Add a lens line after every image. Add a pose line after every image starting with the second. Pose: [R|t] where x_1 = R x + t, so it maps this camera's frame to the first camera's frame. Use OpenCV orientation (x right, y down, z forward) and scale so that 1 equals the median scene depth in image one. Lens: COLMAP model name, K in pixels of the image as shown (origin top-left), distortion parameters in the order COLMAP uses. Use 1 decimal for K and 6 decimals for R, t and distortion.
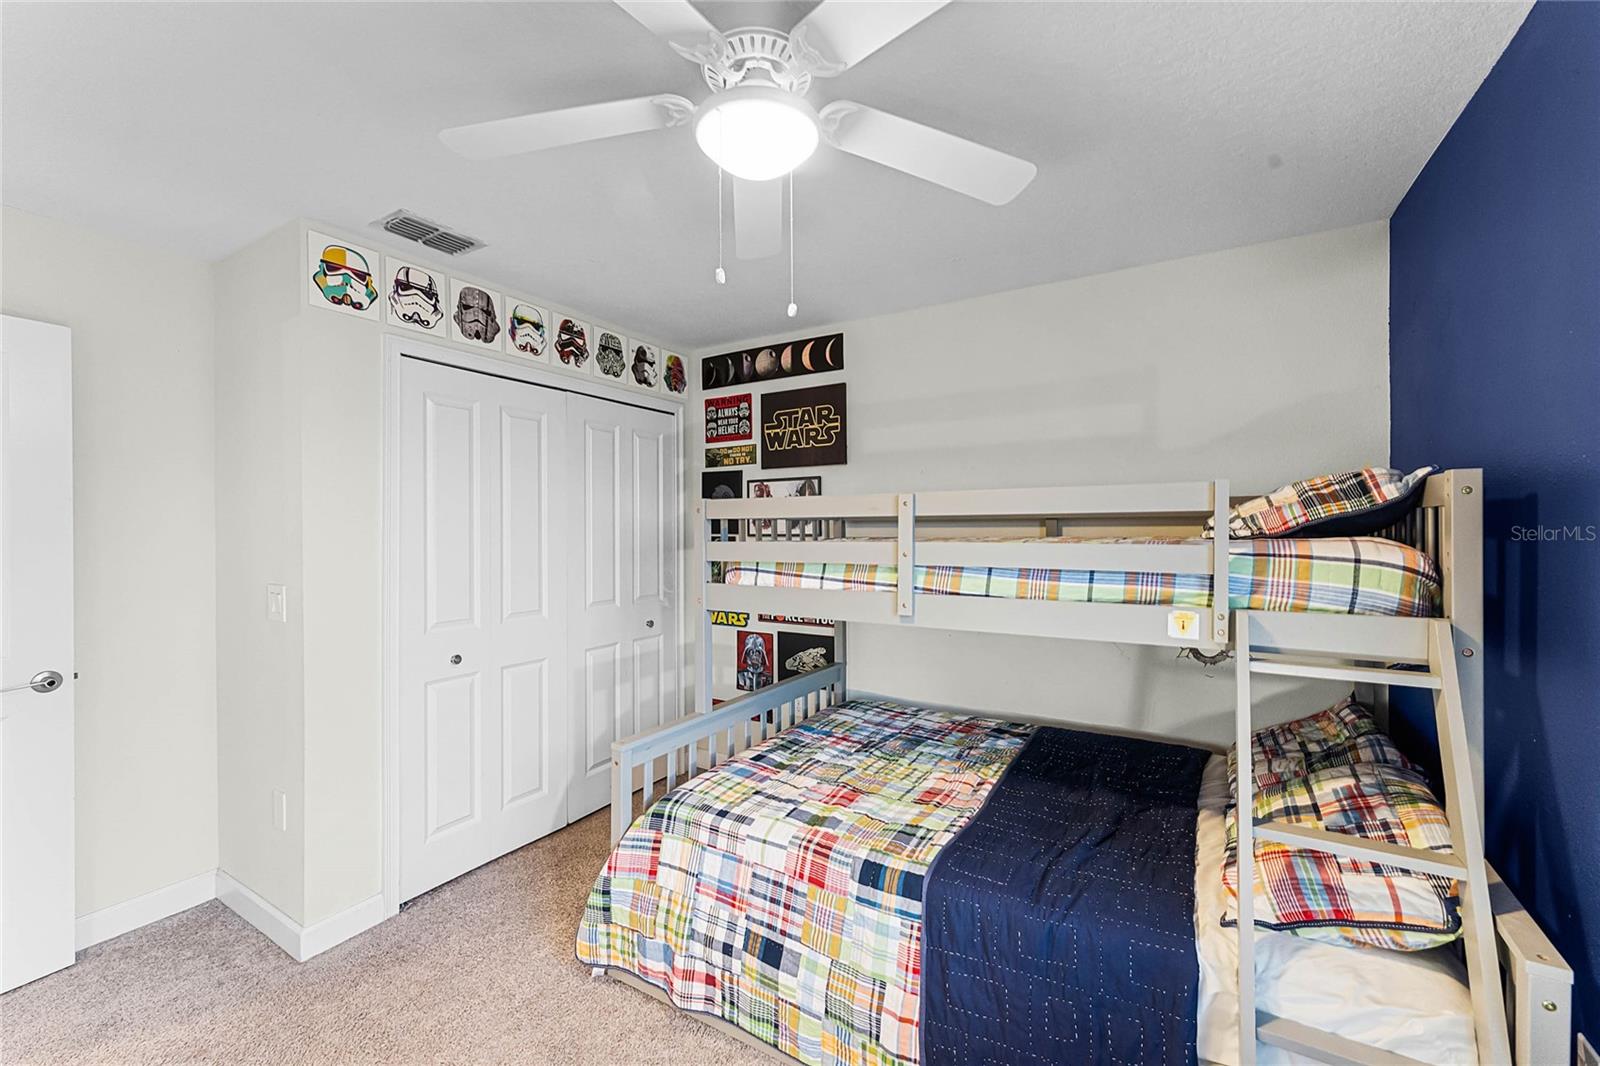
lens RADIAL K [[649.8, 0, 805.6], [0, 649.8, 533.5], [0, 0, 1]] dist [-0.001530, 0.001722]
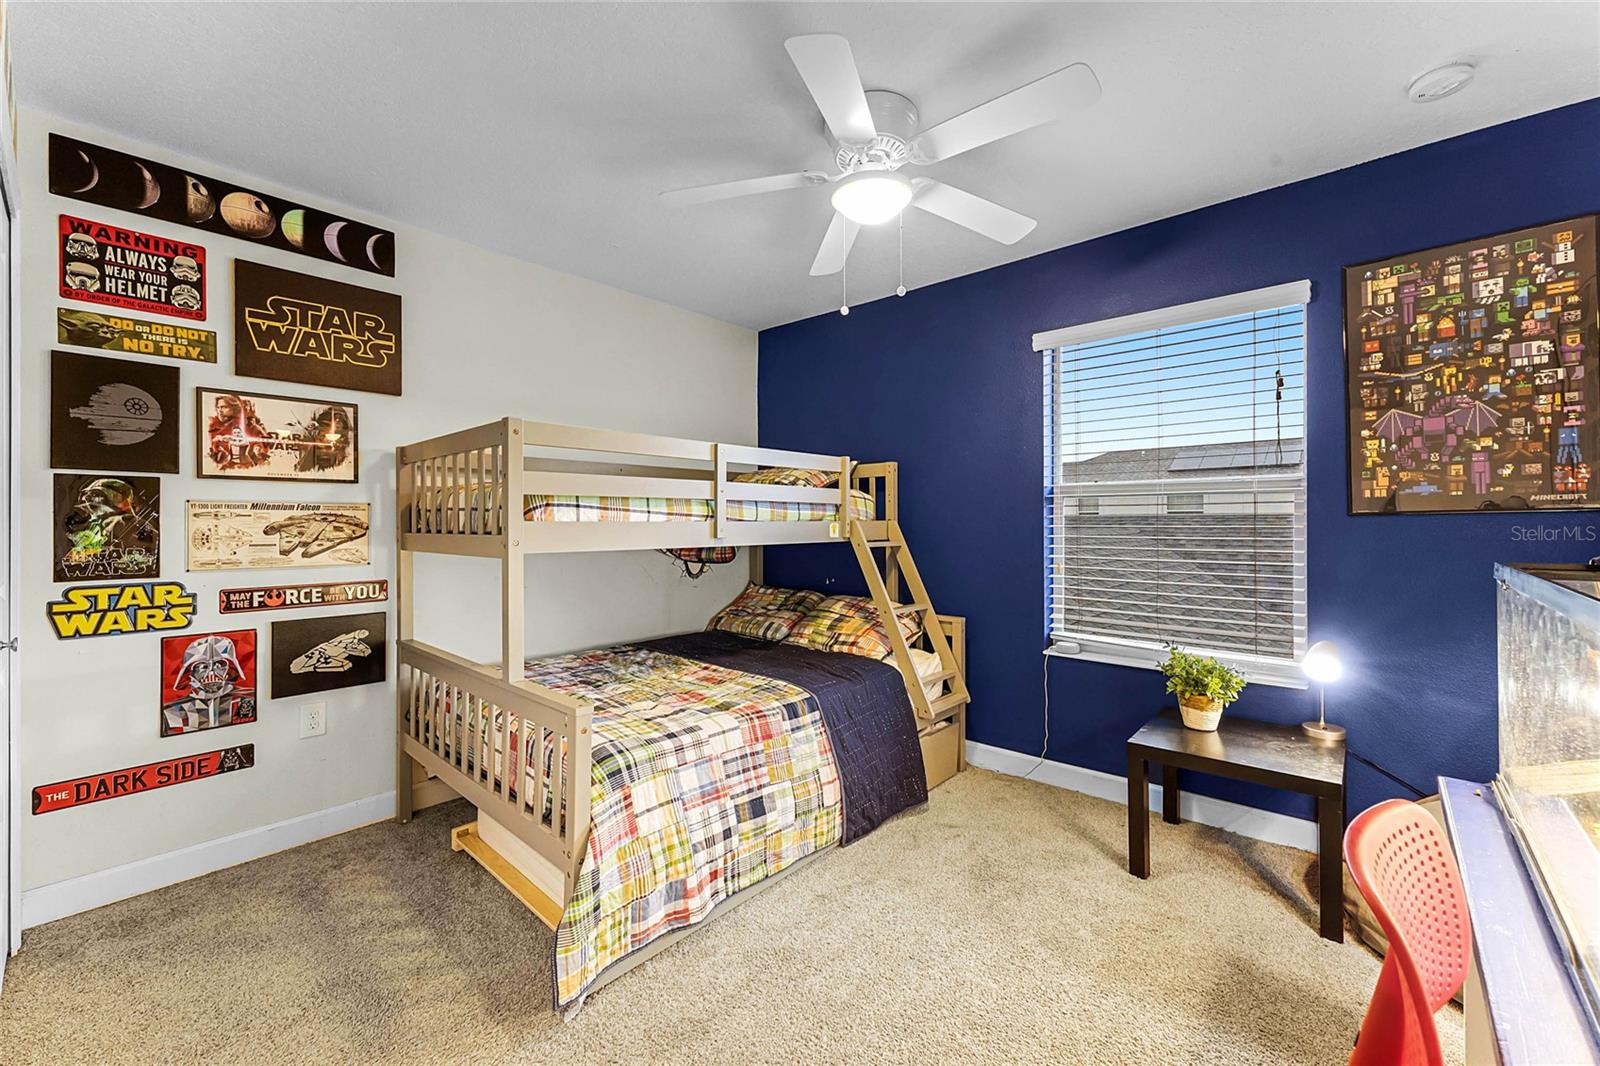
lens RADIAL K [[649.8, 0, 806.0], [0, 649.8, 523.4], [0, 0, 1]] dist [-0.001530, 0.001722]
pose [[0.178761, 0.003429, 0.983887, -0.634133], [0.012746, 0.999902, -0.005800, 0.062489], [-0.983810, 0.013577, 0.178699, 0.352042]]
